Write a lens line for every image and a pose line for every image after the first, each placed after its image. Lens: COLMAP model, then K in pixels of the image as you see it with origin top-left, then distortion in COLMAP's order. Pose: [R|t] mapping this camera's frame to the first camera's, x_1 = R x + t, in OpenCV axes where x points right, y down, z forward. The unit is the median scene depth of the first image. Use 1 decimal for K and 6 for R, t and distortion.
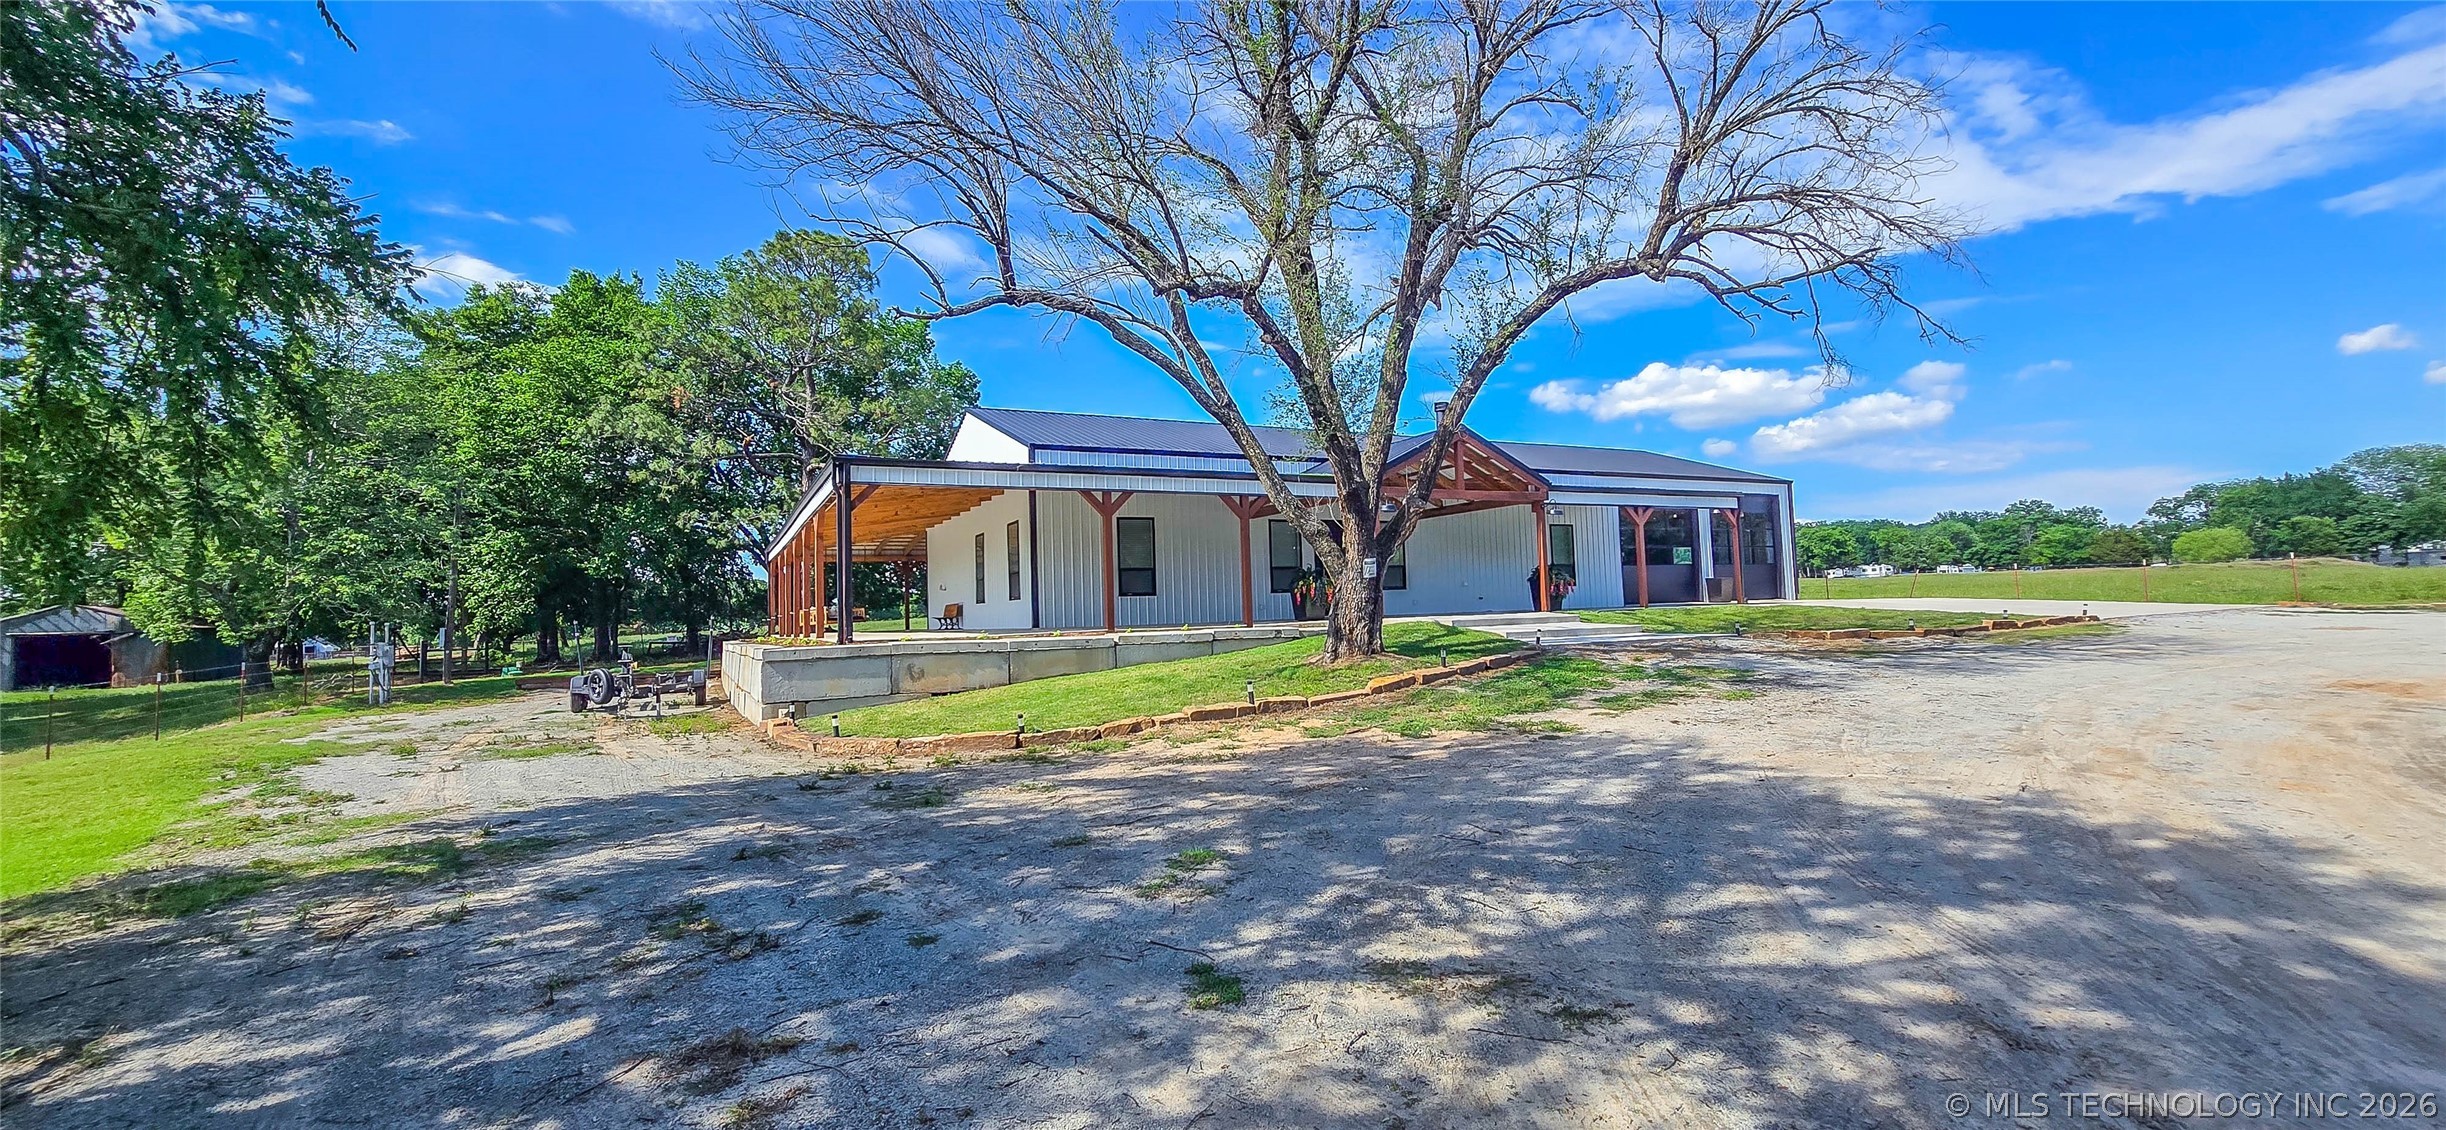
lens RADIAL K [[1016.0, 0, 1227.1], [0, 1016.0, 552.1], [0, 0, 1]] dist [-0.011179, 0.007000]
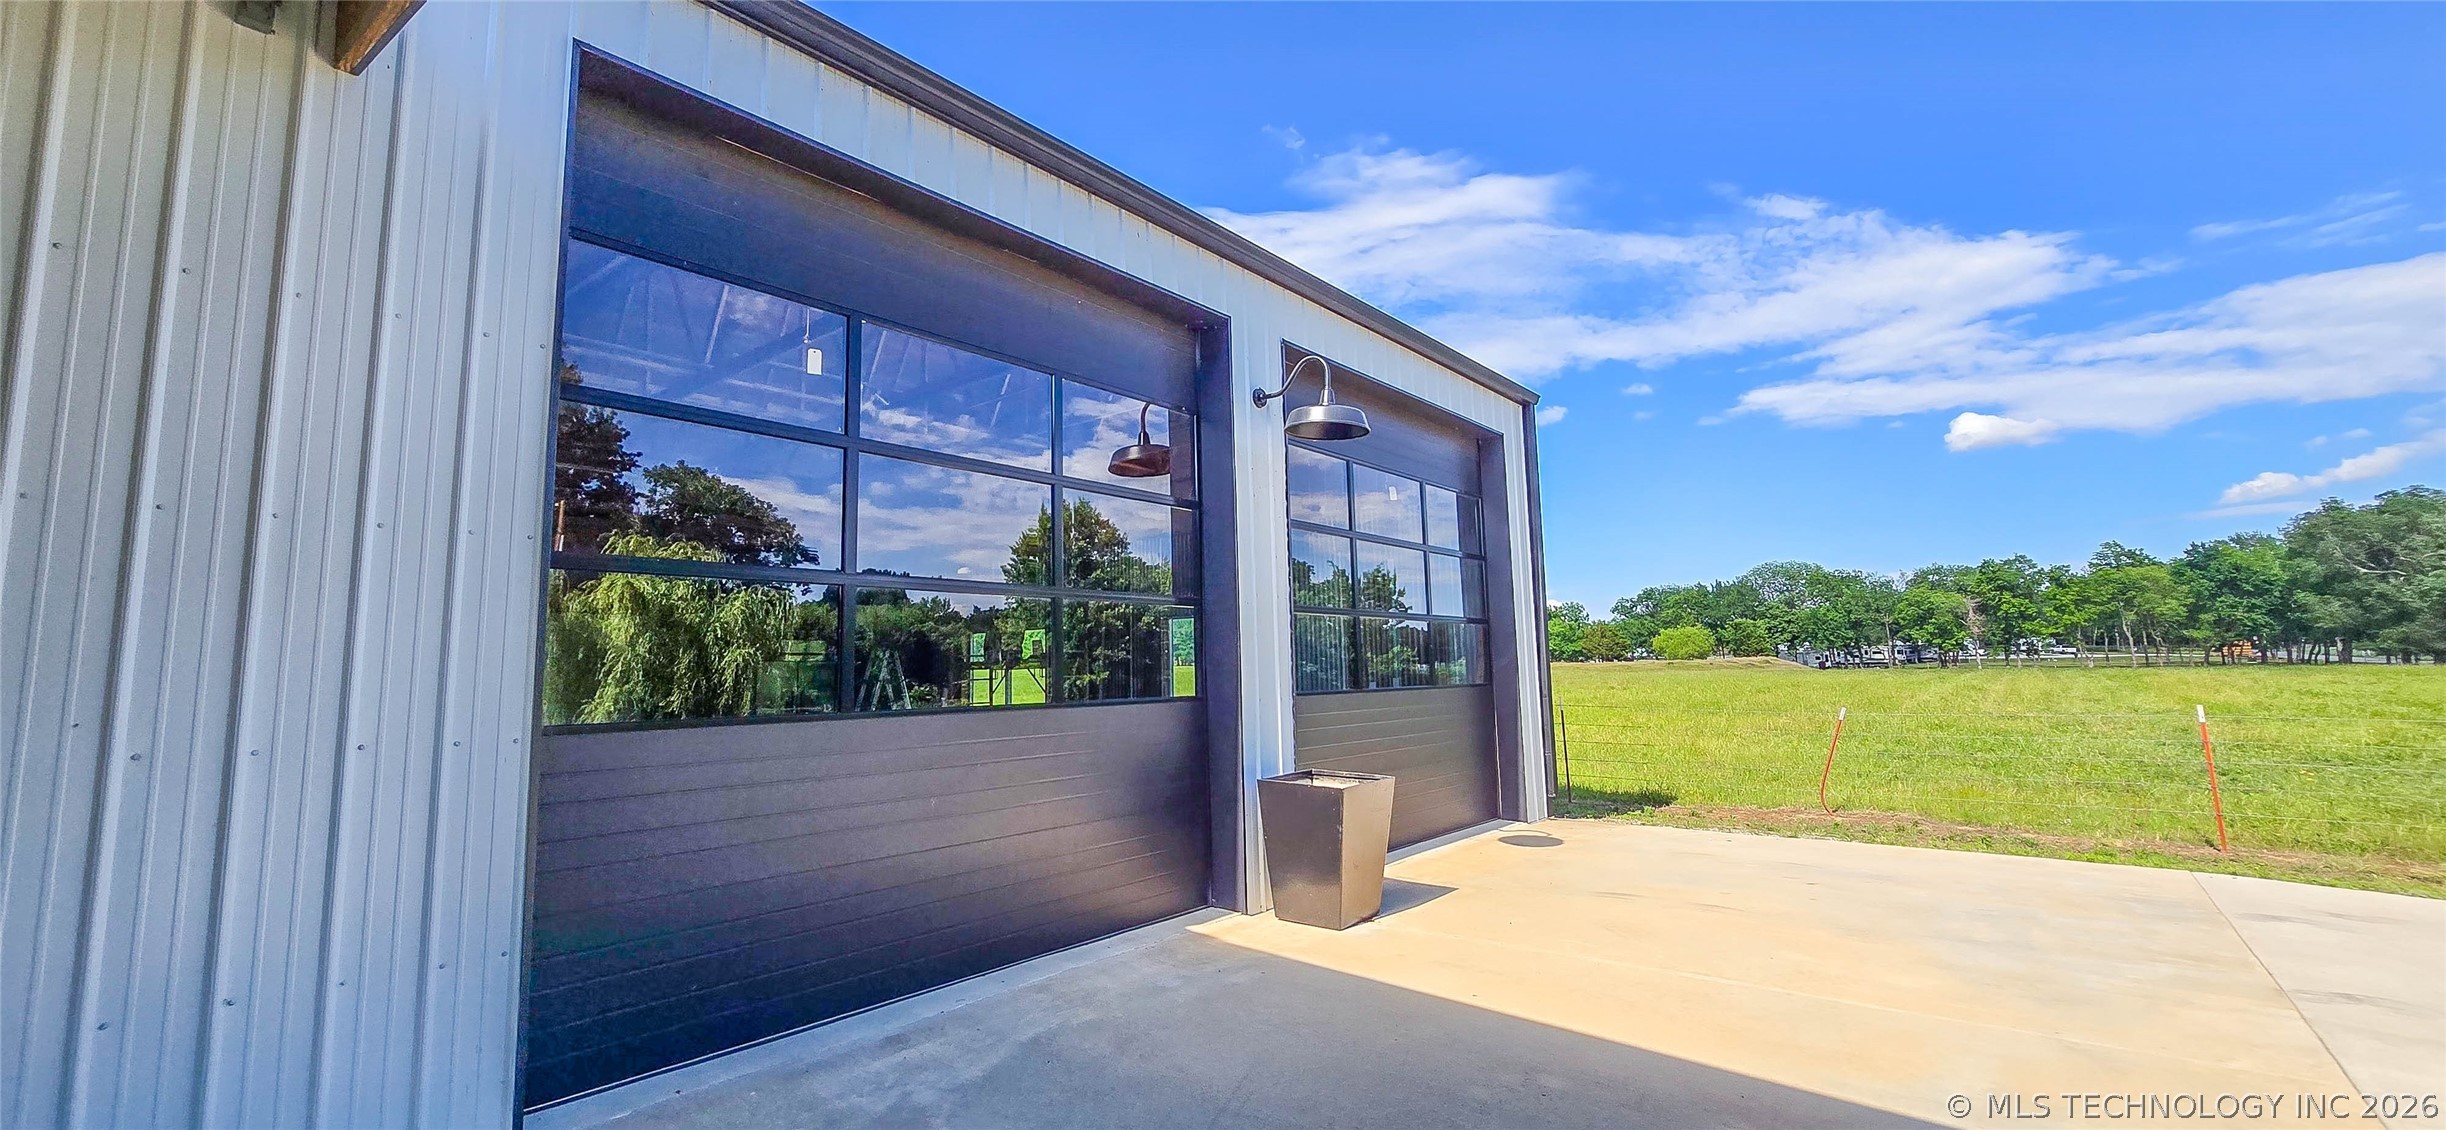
lens RADIAL K [[1016.0, 0, 1227.1], [0, 1016.0, 552.1], [0, 0, 1]] dist [-0.011179, 0.007000]
pose [[0.913296, 0.062512, 0.402471, 0.095915], [-0.032923, 0.996249, -0.080028, -0.000165], [-0.405964, 0.059838, 0.911928, 0.203360]]
